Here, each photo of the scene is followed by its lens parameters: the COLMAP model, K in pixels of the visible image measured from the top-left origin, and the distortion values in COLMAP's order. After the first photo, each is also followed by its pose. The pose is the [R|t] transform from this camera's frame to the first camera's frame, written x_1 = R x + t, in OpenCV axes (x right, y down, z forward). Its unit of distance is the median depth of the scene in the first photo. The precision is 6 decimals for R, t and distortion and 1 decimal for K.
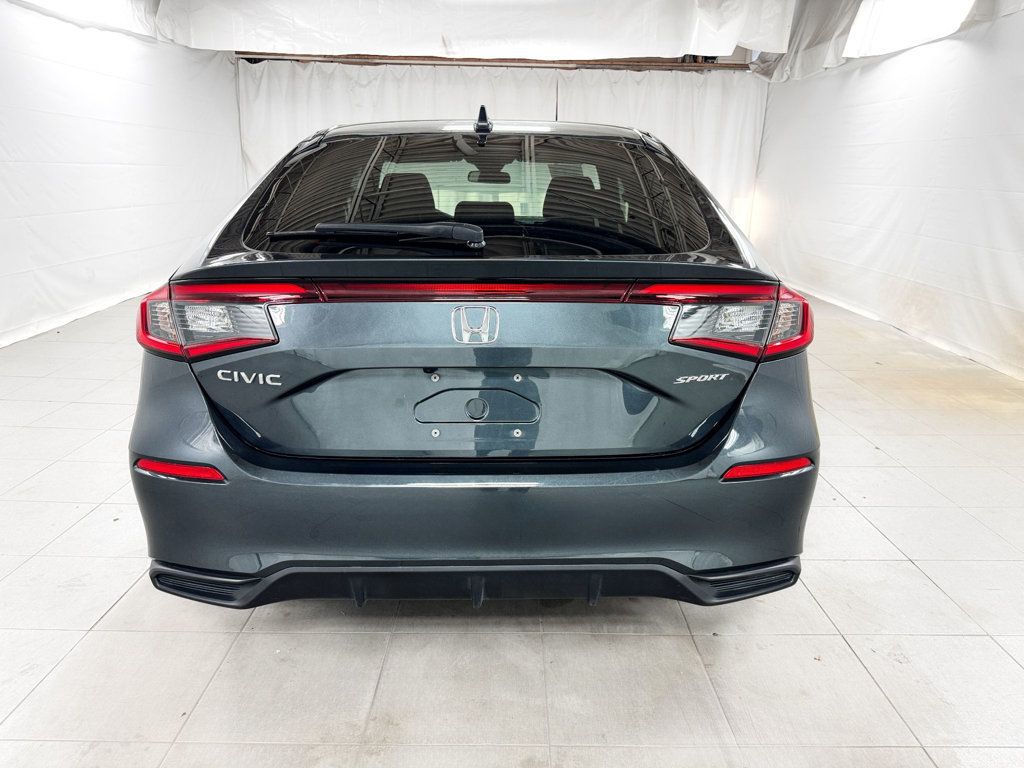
lens RADIAL K [[729.6, 0, 512.0], [0, 729.6, 384.0], [0, 0, 1]] dist [0.021992, -0.023069]
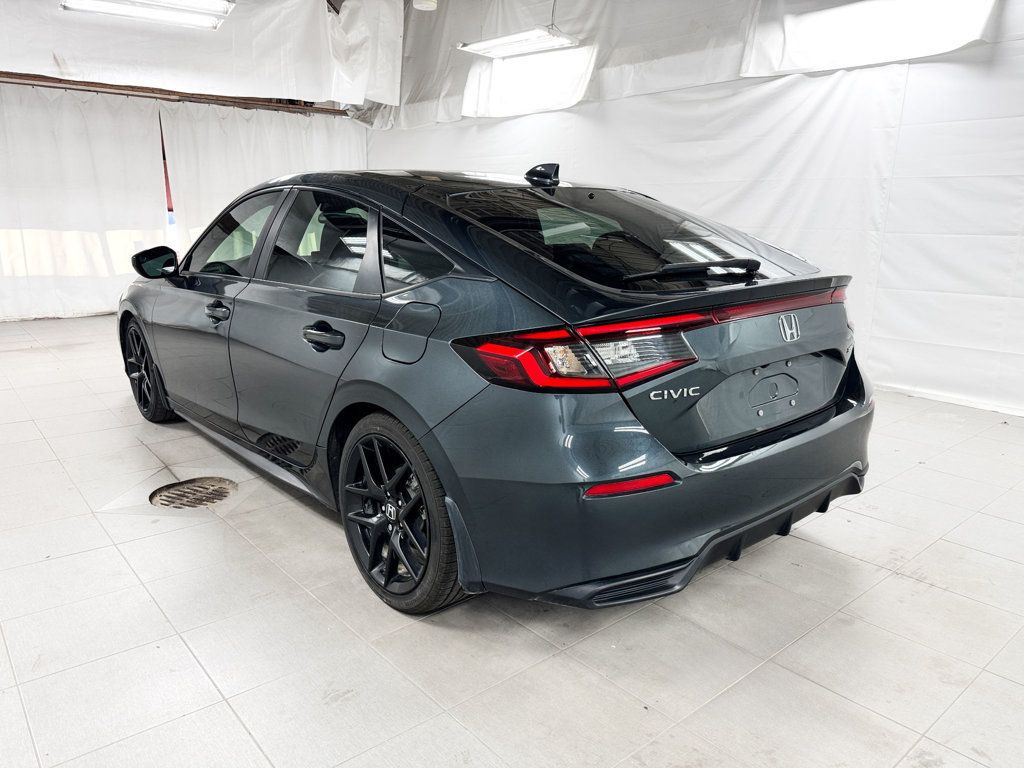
lens RADIAL K [[729.6, 0, 512.0], [0, 729.6, 384.0], [0, 0, 1]] dist [0.021992, -0.023069]
pose [[0.770143, -0.154254, 0.618939, -0.264208], [0.180363, 0.983383, 0.020658, -0.019648], [-0.611841, 0.095724, 0.785168, 0.043389]]
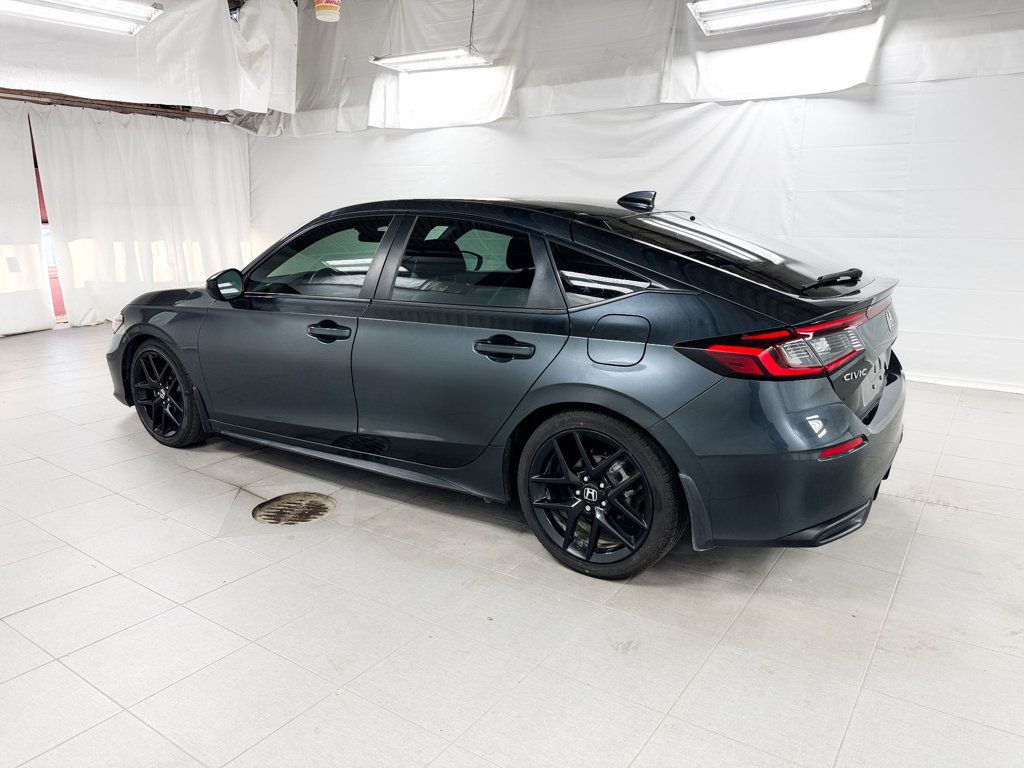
lens RADIAL K [[724.2, 0, 507.5], [0, 724.2, 375.3], [0, 0, 1]] dist [0.040321, -0.046983]
pose [[0.577152, -0.195280, 0.792945, -0.413114], [0.237705, 0.969116, 0.065650, -0.058679], [-0.781276, 0.150597, 0.605746, 0.127095]]
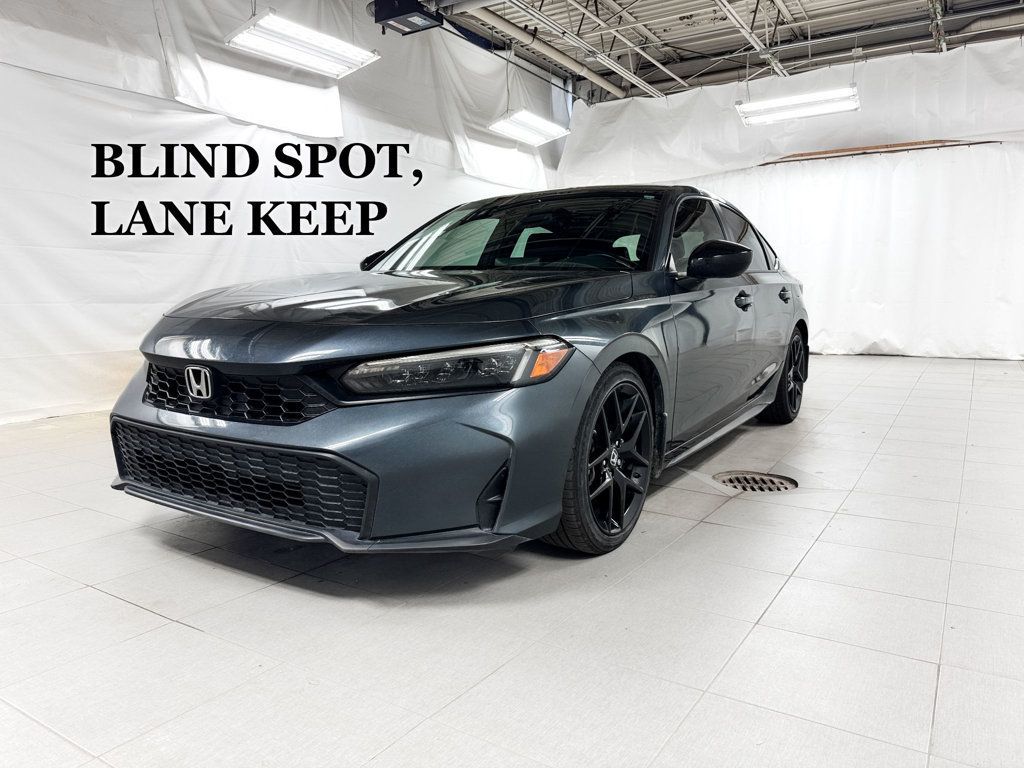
lens RADIAL K [[729.6, 0, 512.0], [0, 729.6, 384.0], [0, 0, 1]] dist [0.021992, -0.023069]
pose [[-0.844068, -0.081654, 0.529983, -0.257063], [0.138431, 0.921658, 0.362468, -0.222990], [-0.518060, 0.379314, -0.766638, 0.926717]]
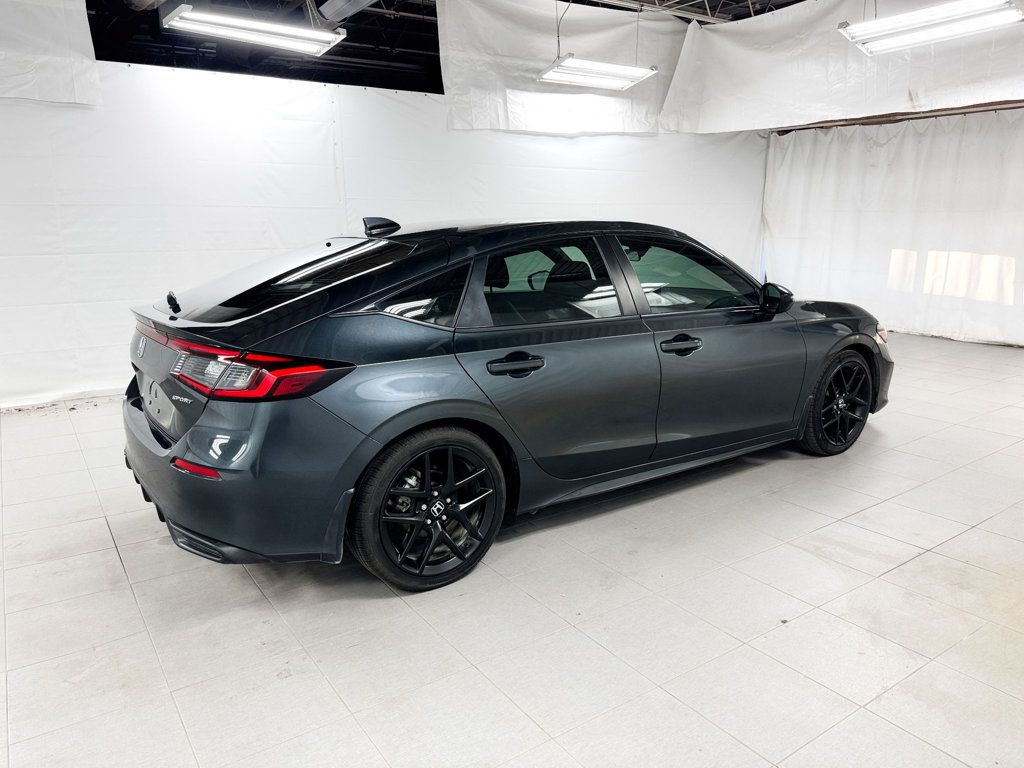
lens RADIAL K [[729.6, 0, 512.0], [0, 729.6, 384.0], [0, 0, 1]] dist [0.021992, -0.023069]
pose [[0.569352, 0.163519, -0.805667, 0.405882], [-0.214741, 0.975575, 0.046249, -0.055997], [0.793552, 0.146678, 0.590560, 0.126596]]
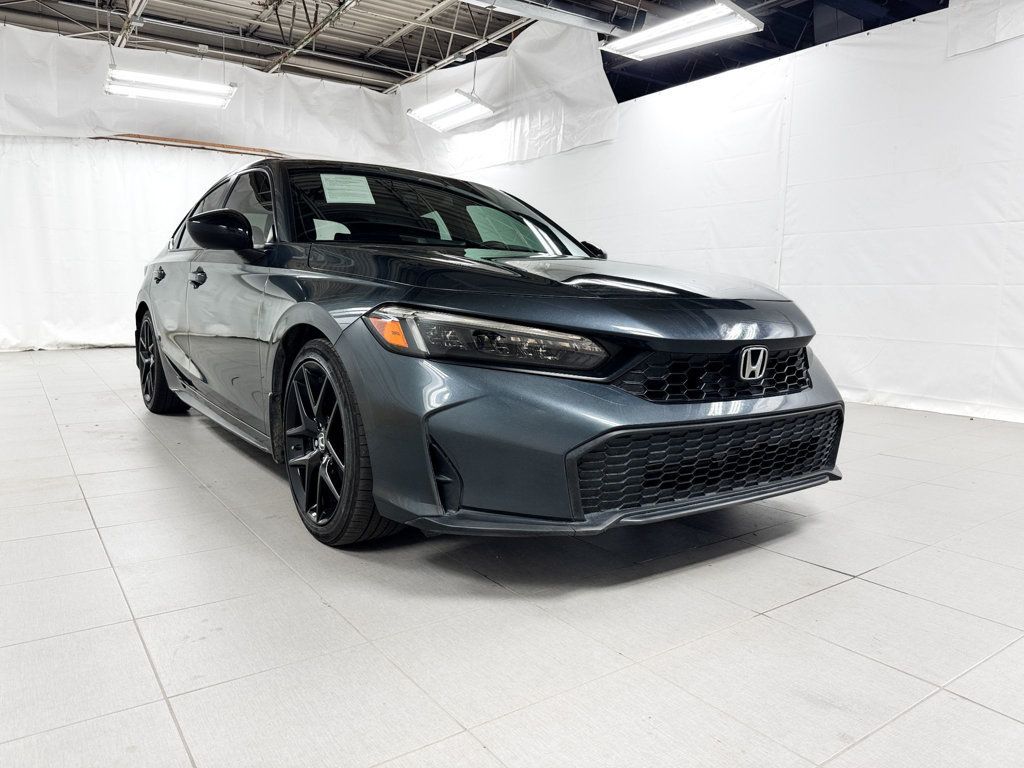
lens RADIAL K [[729.6, 0, 512.0], [0, 729.6, 384.0], [0, 0, 1]] dist [0.021992, -0.023069]
pose [[-0.826418, 0.044498, -0.561296, 0.190907], [-0.182759, 0.921699, 0.342154, -0.208823], [0.532572, 0.385345, -0.753576, 0.932846]]
